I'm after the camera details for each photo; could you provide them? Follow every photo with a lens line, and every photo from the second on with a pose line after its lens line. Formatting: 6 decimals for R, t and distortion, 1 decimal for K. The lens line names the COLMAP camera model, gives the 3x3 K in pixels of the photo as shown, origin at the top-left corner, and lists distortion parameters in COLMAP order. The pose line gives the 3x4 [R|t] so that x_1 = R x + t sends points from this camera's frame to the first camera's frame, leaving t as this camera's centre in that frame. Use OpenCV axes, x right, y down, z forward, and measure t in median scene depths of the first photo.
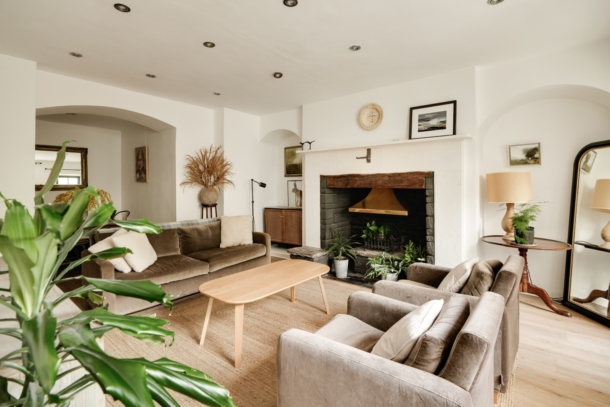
lens RADIAL K [[292.7, 0, 304.5], [0, 292.7, 181.1], [0, 0, 1]] dist [0.000027, -0.000010]
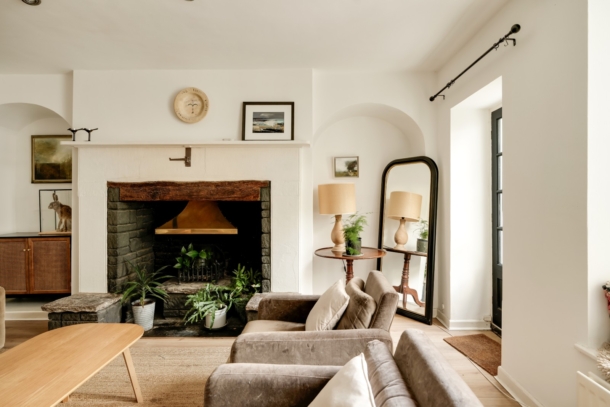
lens RADIAL K [[319.4, 0, 307.1], [0, 319.4, 193.6], [0, 0, 1]] dist [-0.000654, -0.000058]
pose [[0.780221, 0.004604, 0.625487, -0.054185], [-0.007008, 0.999974, 0.001382, 0.002431], [-0.625465, -0.005462, 0.780233, 0.187227]]
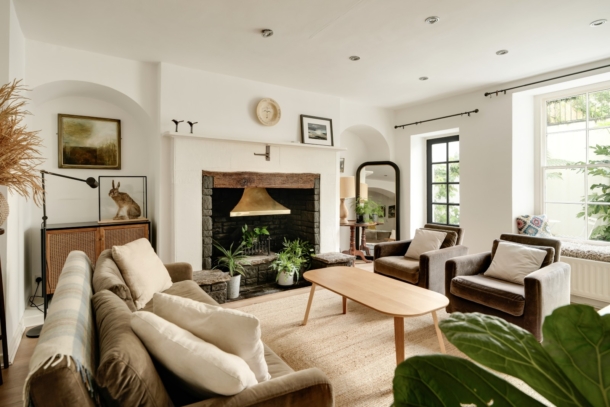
lens RADIAL K [[320.2, 0, 304.7], [0, 320.2, 183.9], [0, 0, 1]] dist [-0.000123, 0.000047]
pose [[0.309753, 0.014788, 0.950702, -0.750850], [-0.014304, 0.999838, -0.010891, 0.021229], [-0.950709, -0.010225, 0.309915, 0.599882]]
